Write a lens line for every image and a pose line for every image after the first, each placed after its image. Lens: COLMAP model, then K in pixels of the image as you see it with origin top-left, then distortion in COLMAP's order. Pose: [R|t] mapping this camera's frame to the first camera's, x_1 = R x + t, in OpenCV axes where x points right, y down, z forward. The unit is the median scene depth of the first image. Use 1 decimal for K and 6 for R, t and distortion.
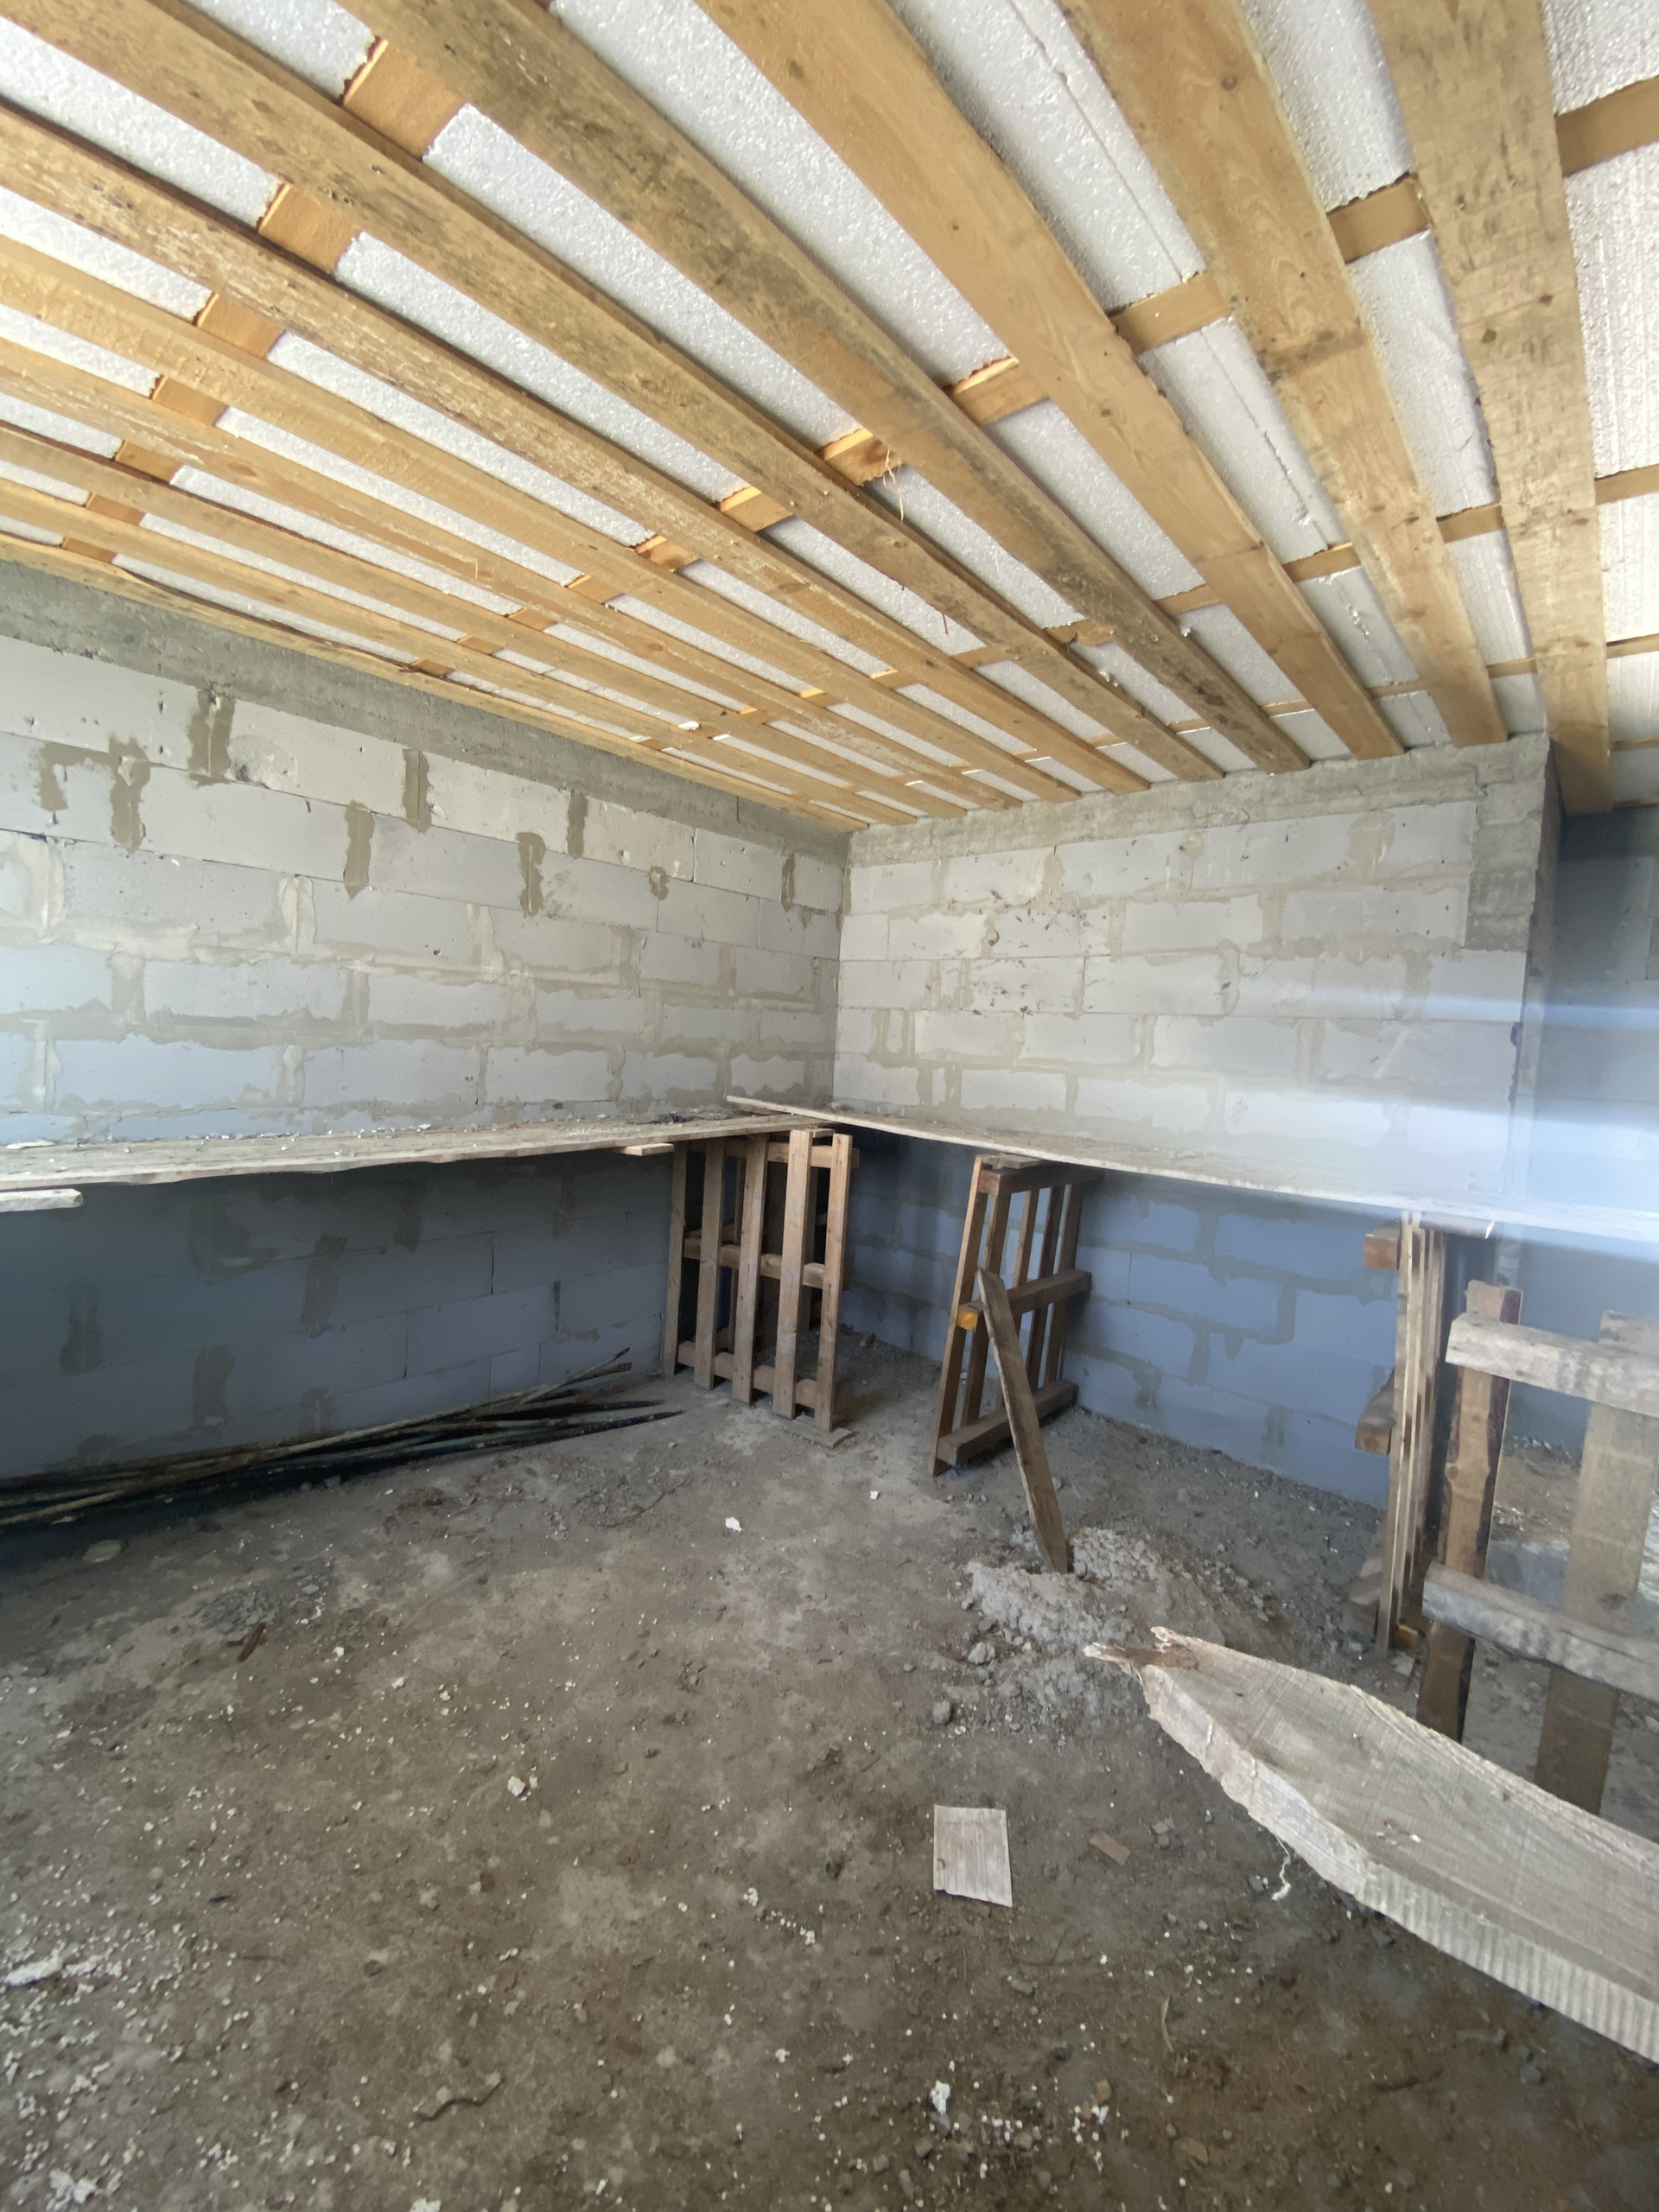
lens RADIAL K [[902.5, 0, 839.3], [0, 902.5, 1100.8], [0, 0, 1]] dist [-0.003161, -0.002479]
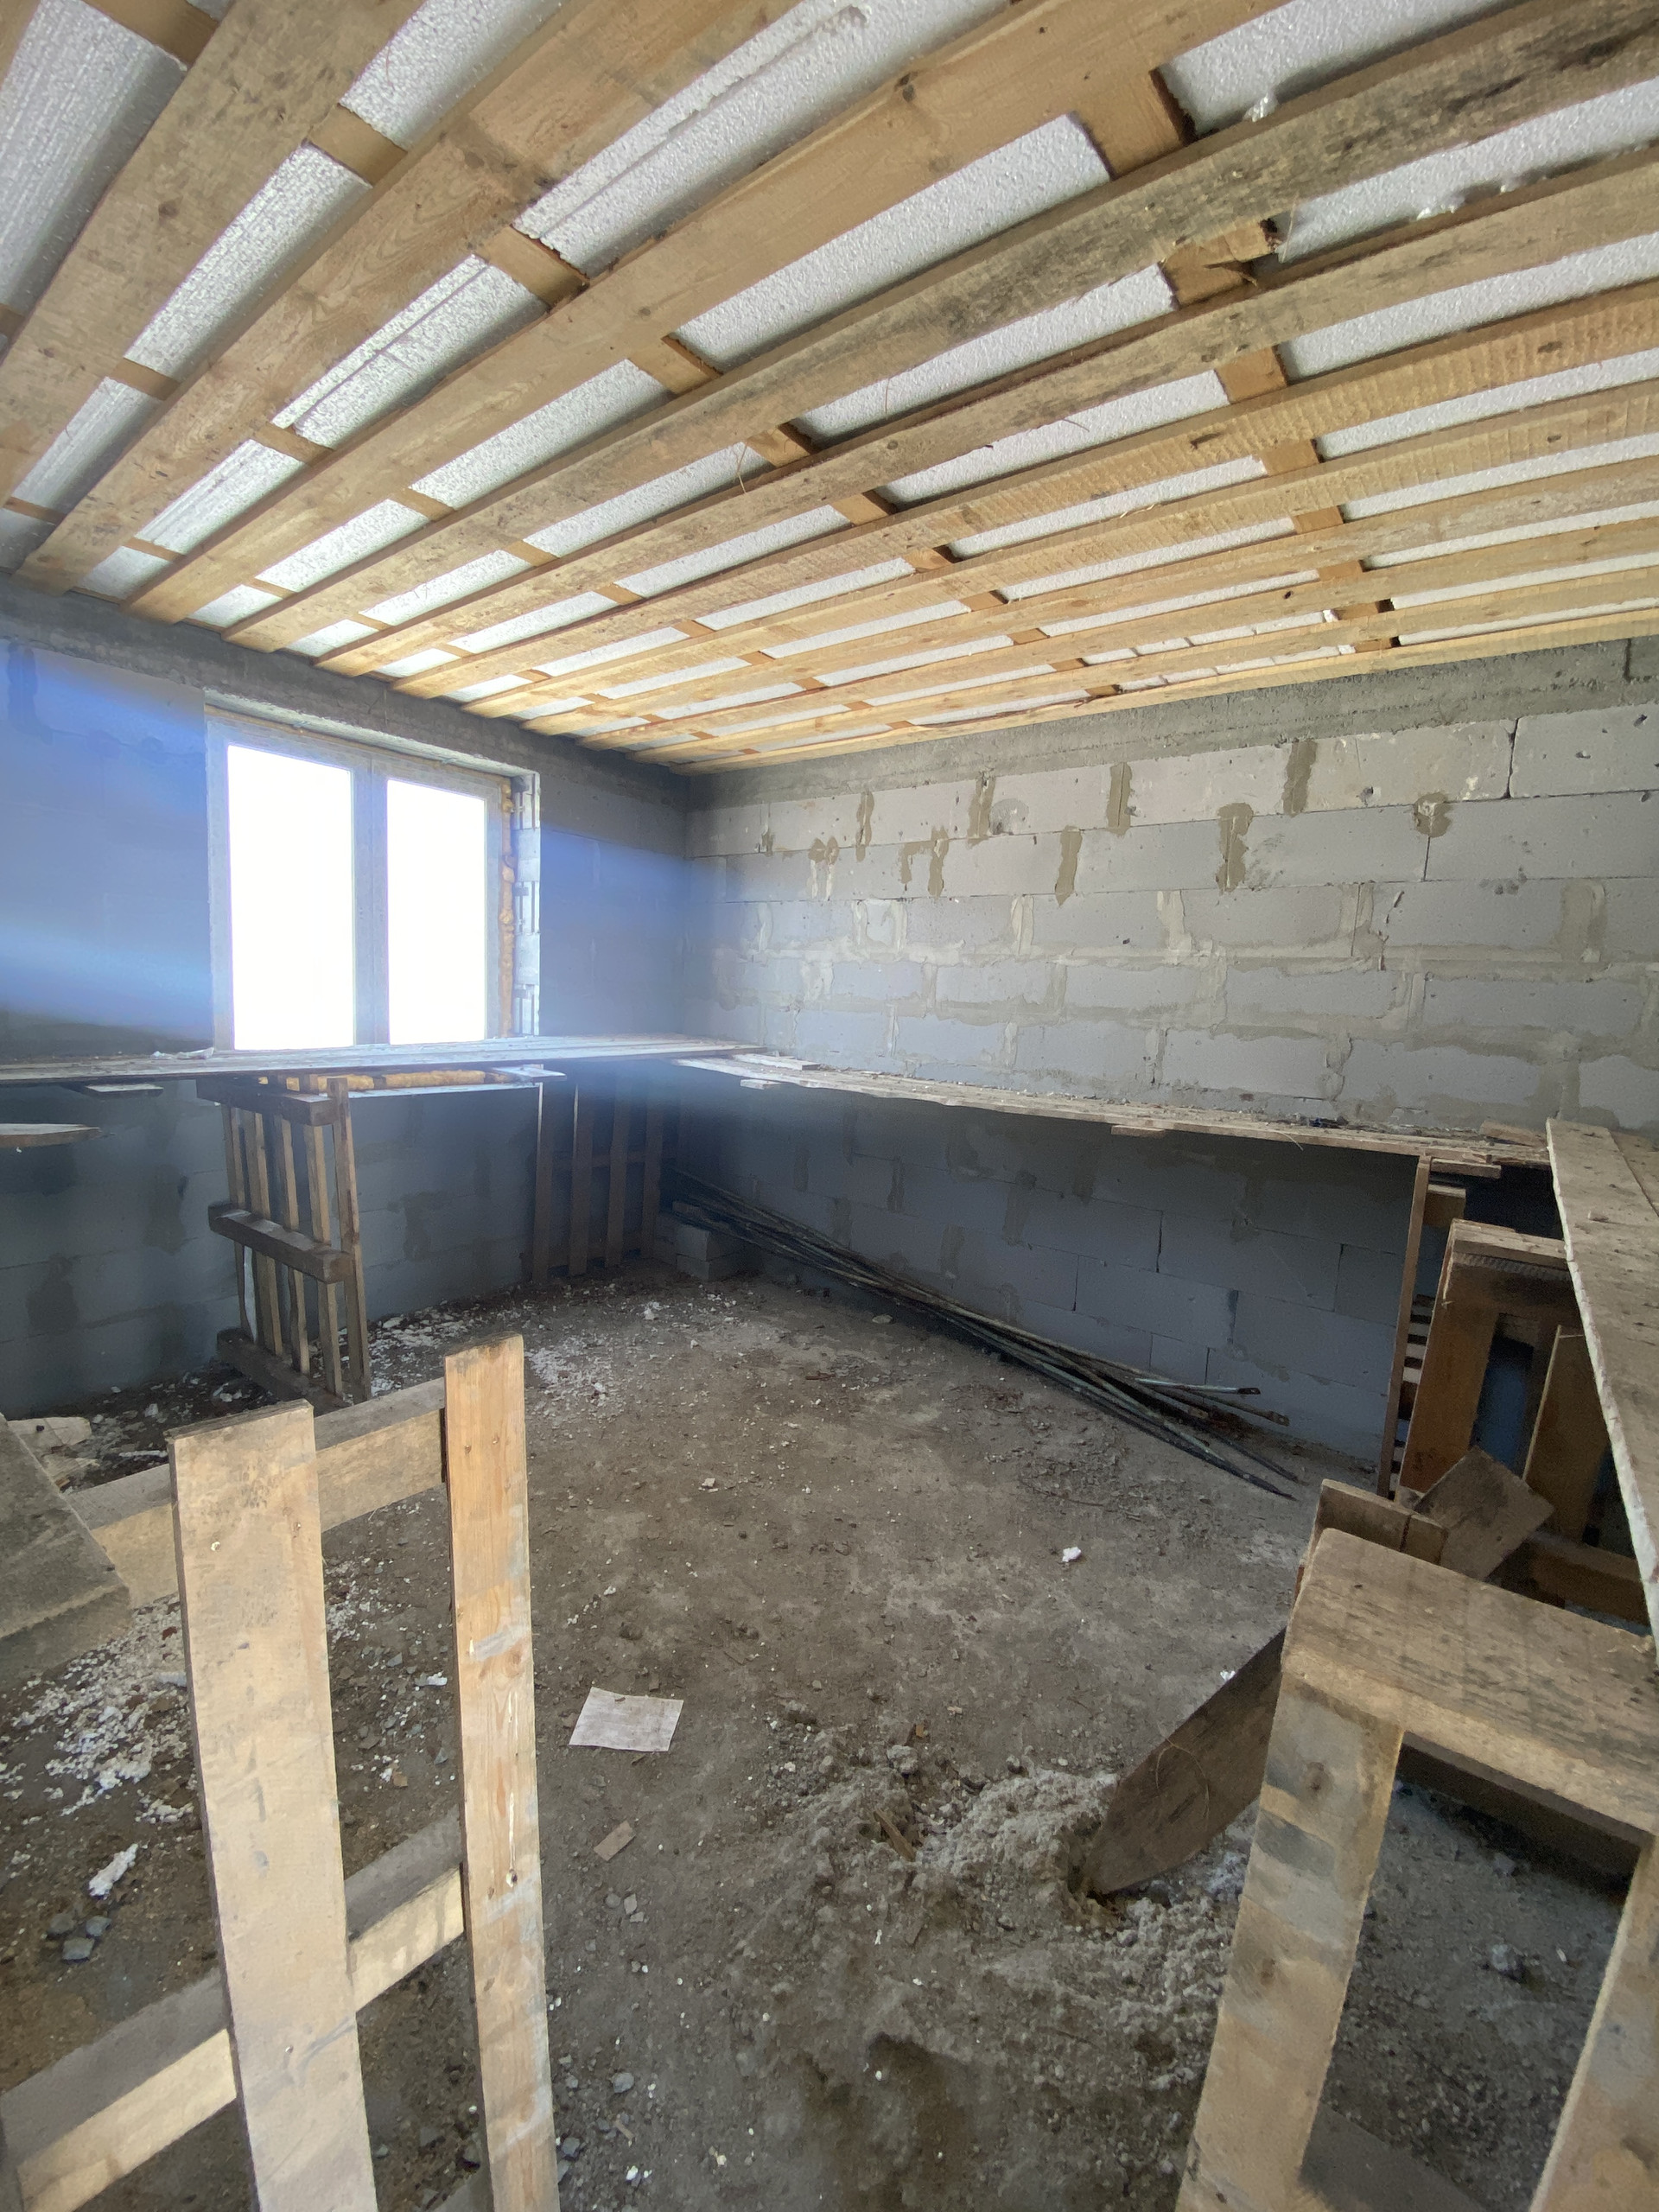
lens RADIAL K [[902.5, 0, 848.6], [0, 902.5, 1117.7], [0, 0, 1]] dist [-0.003161, -0.002479]
pose [[0.050503, 0.079893, -0.995523, 0.715869], [-0.115889, 0.990531, 0.073613, 0.007693], [0.991977, 0.111653, 0.059284, 0.683828]]
